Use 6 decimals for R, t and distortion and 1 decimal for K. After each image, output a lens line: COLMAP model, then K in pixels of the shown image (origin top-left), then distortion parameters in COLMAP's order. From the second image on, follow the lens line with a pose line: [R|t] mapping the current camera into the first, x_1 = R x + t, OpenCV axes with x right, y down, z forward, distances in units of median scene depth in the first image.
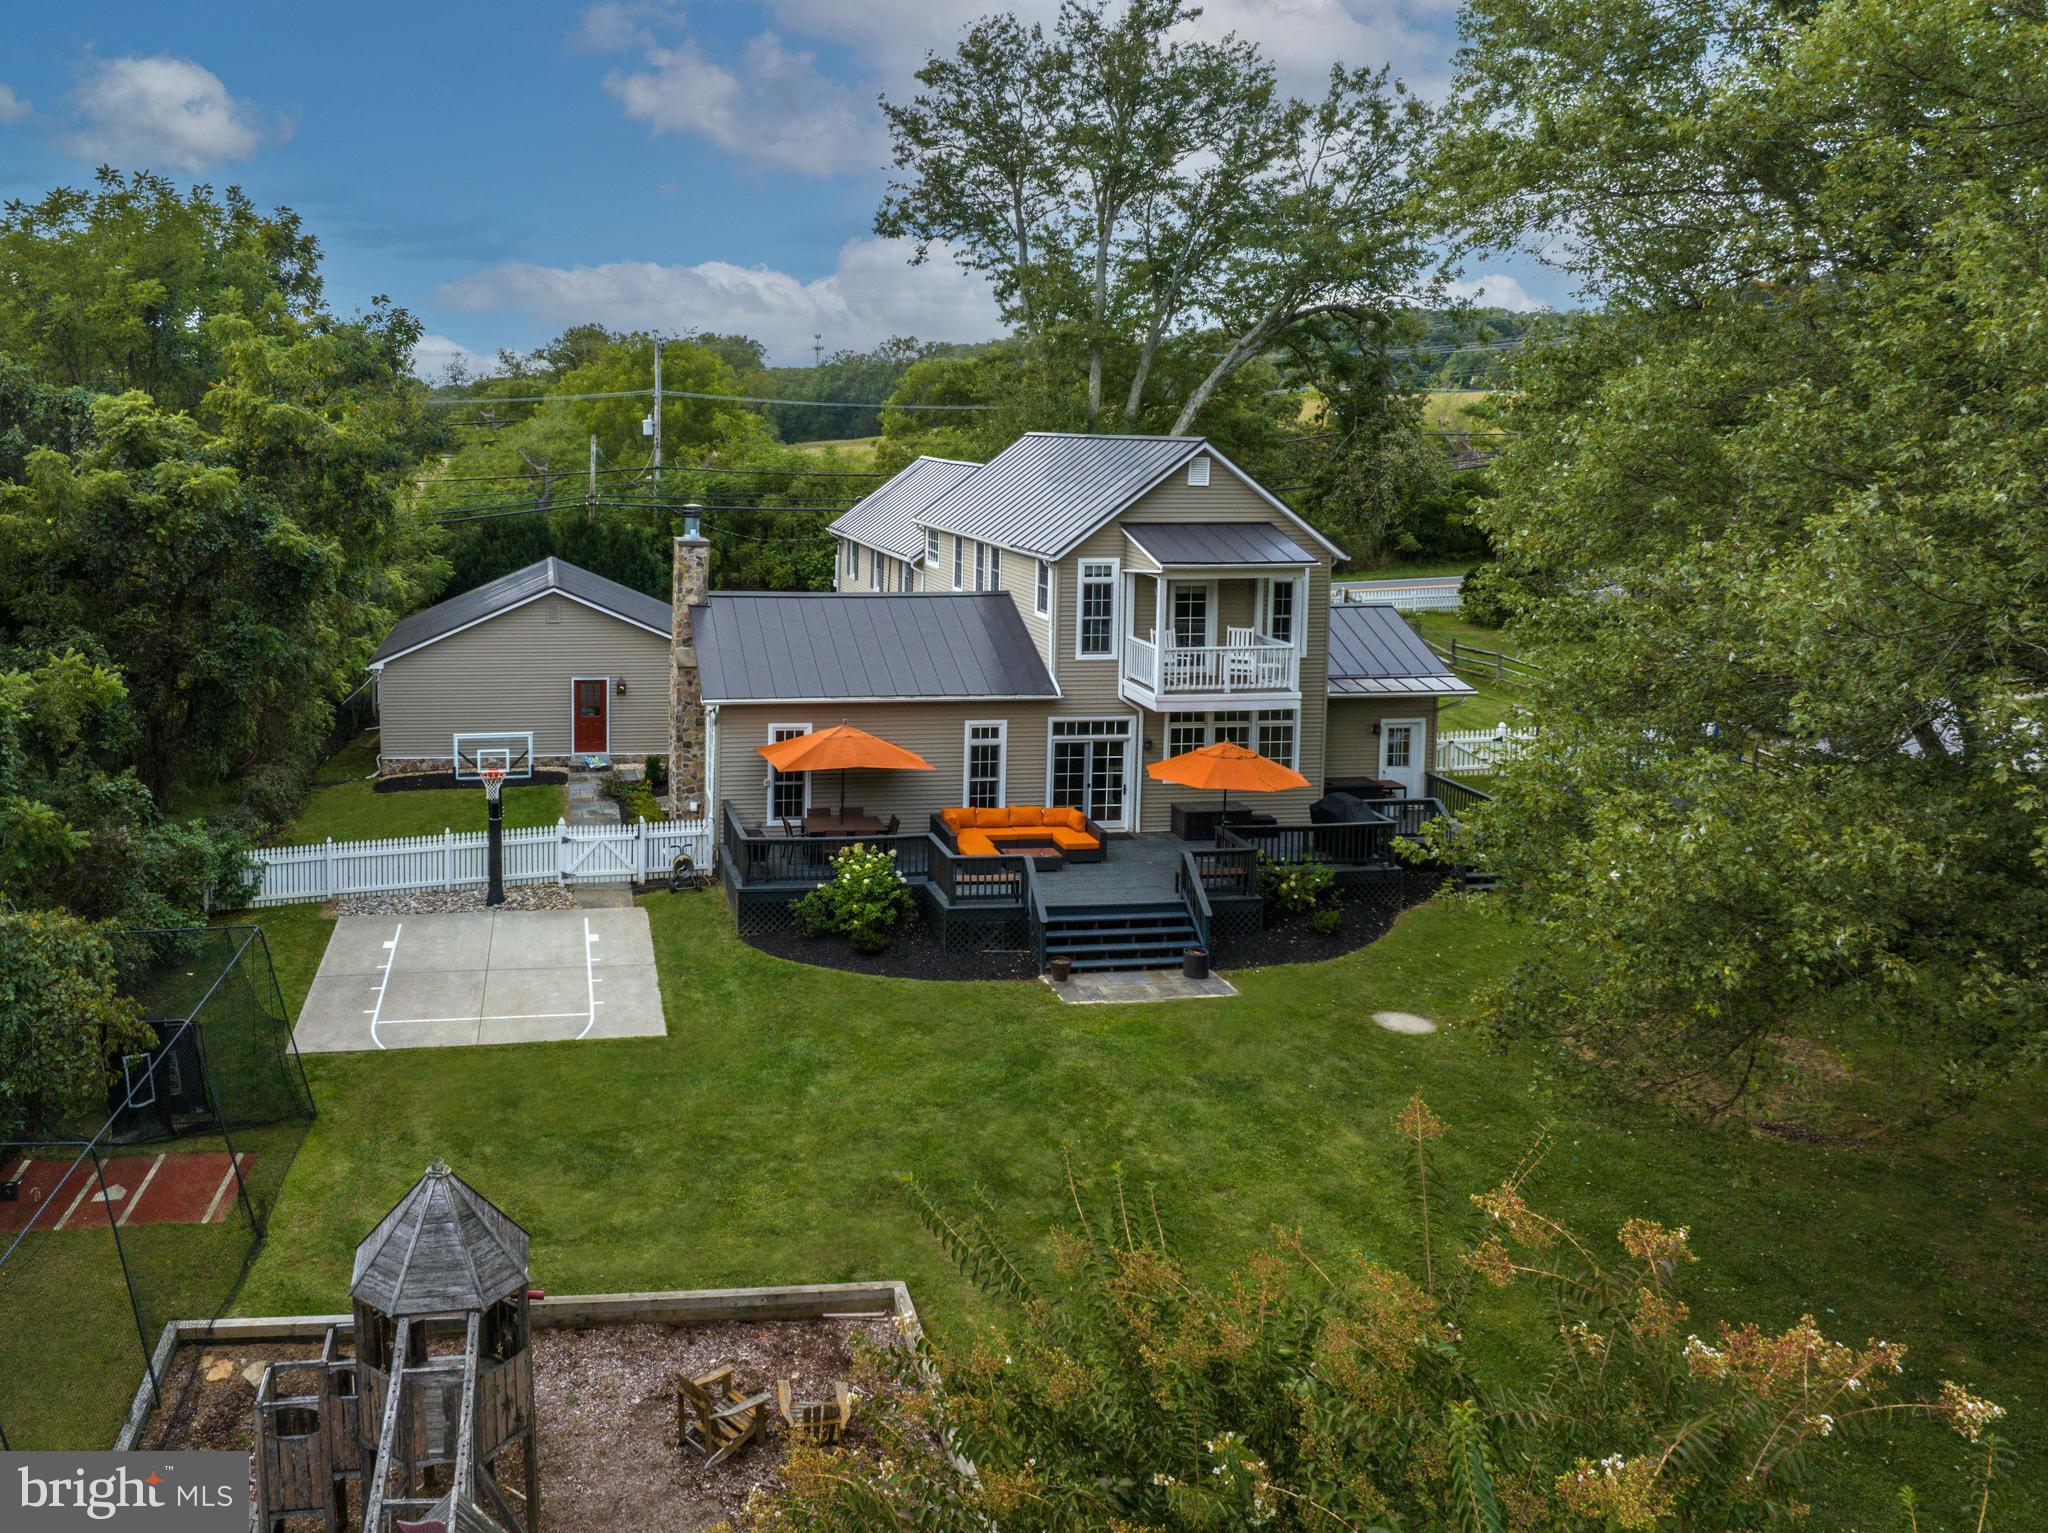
lens RADIAL K [[1187.4, 0, 1024.0], [0, 1187.4, 766.5], [0, 0, 1]] dist [-0.026395, 0.000497]
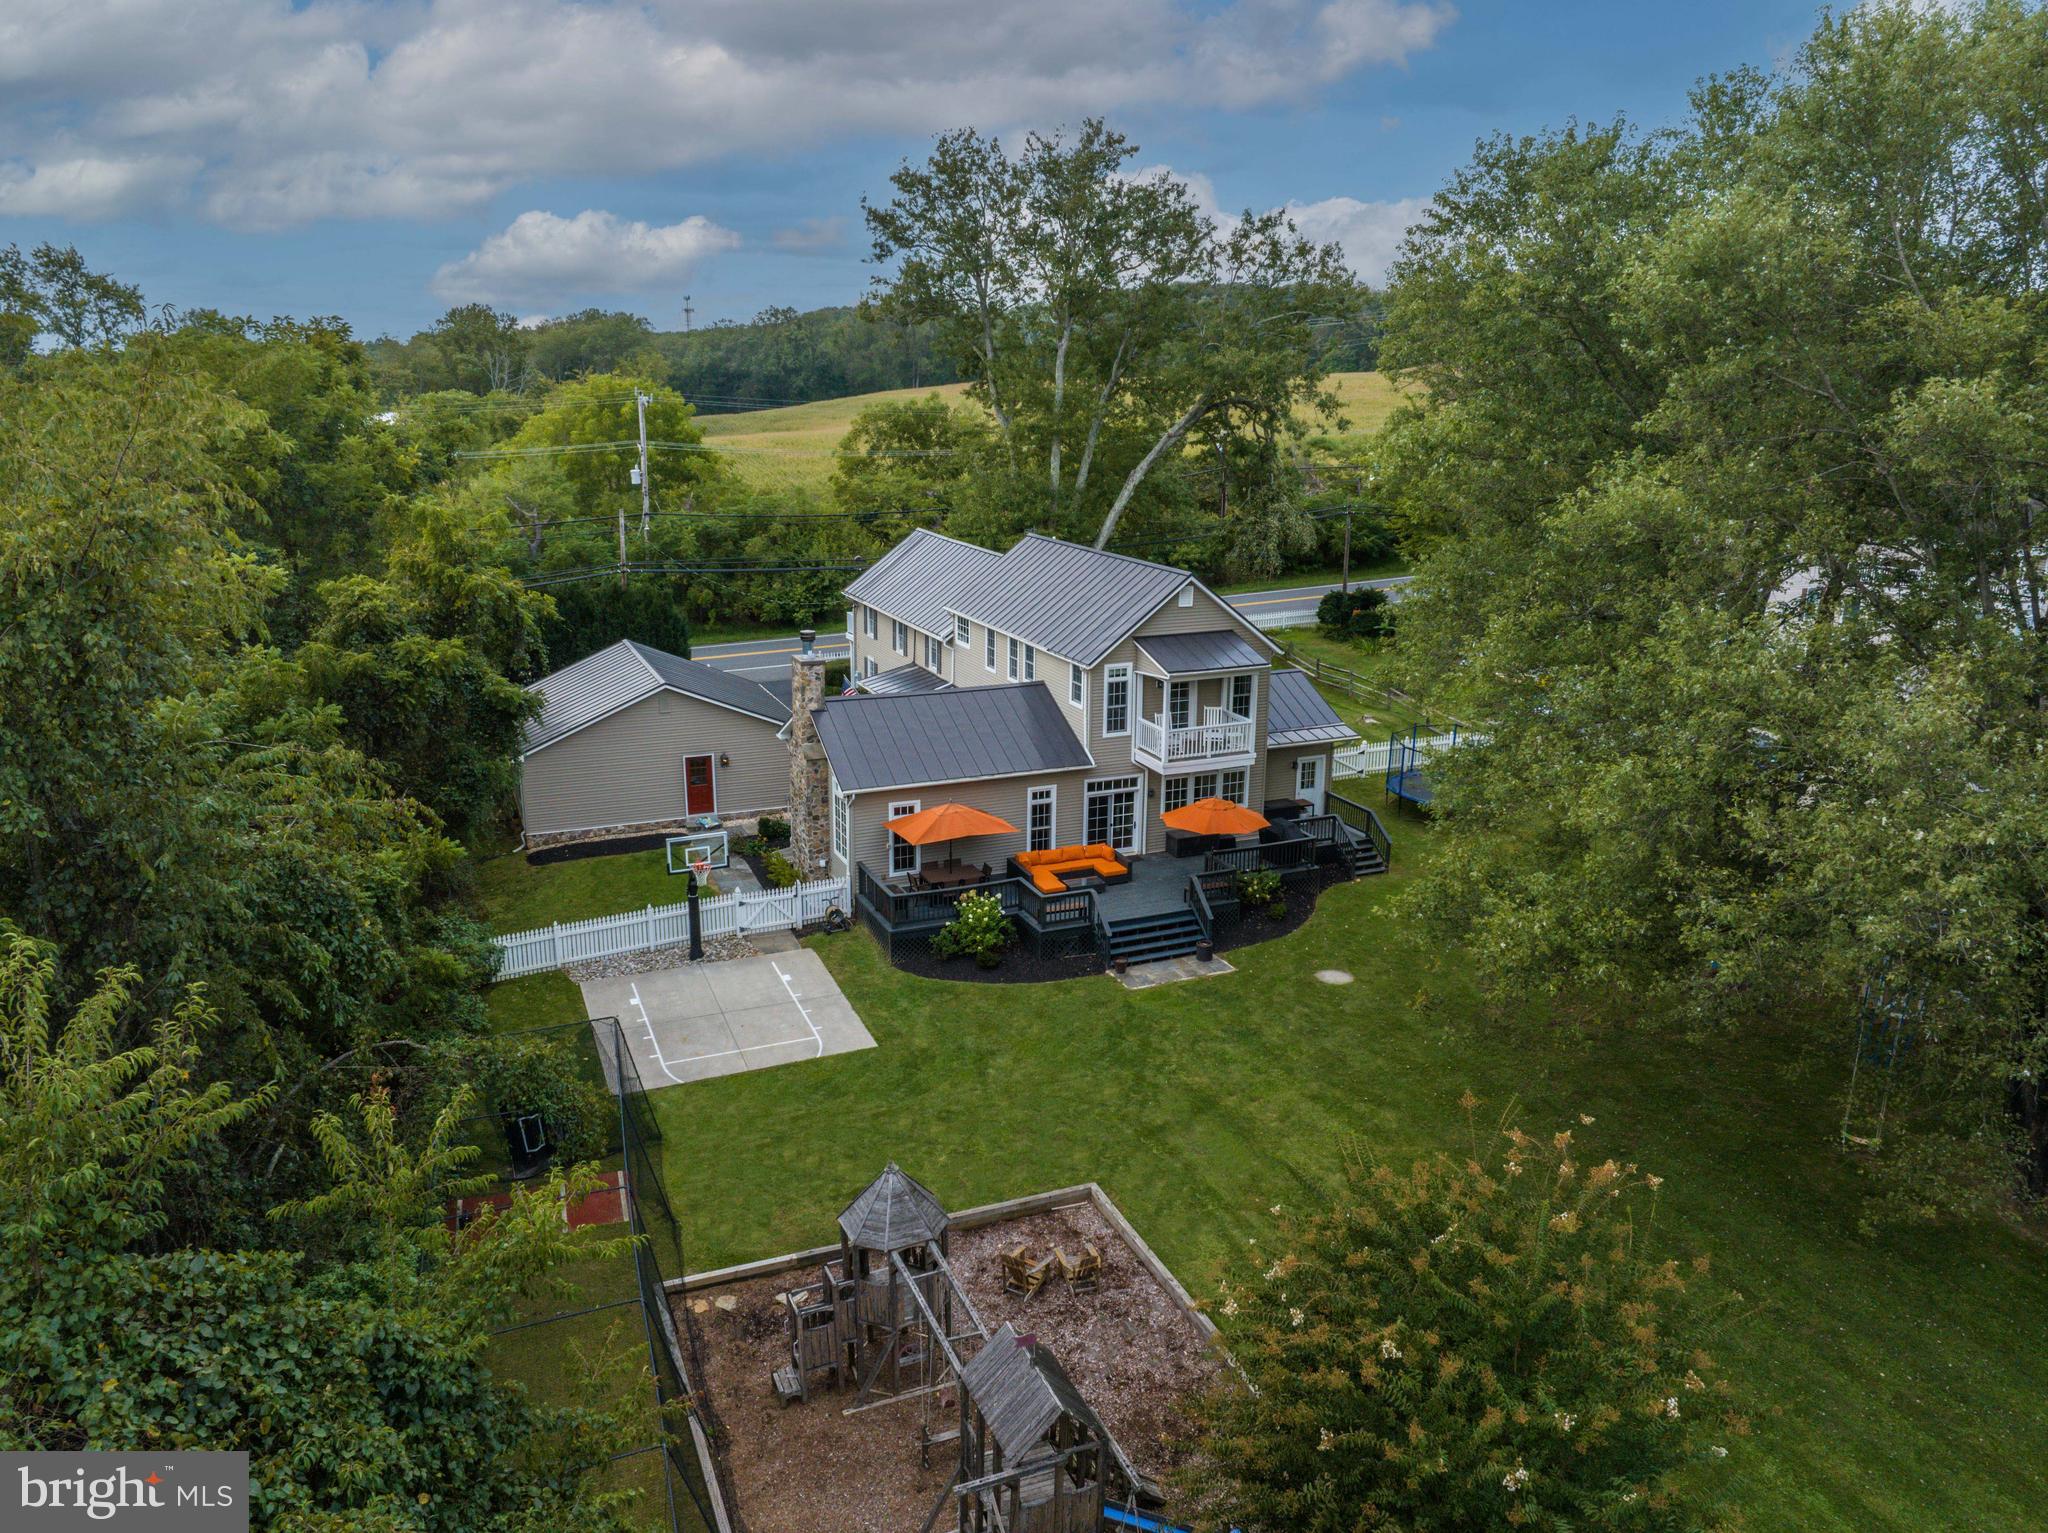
lens RADIAL K [[1440.5, 0, 1024.0], [0, 1440.5, 766.5], [0, 0, 1]] dist [-0.034734, 0.000863]
pose [[0.957778, -0.073287, 0.278011, -0.514784], [0.021991, 0.982808, 0.183318, -0.368092], [-0.286667, -0.169465, 0.942923, -0.559071]]
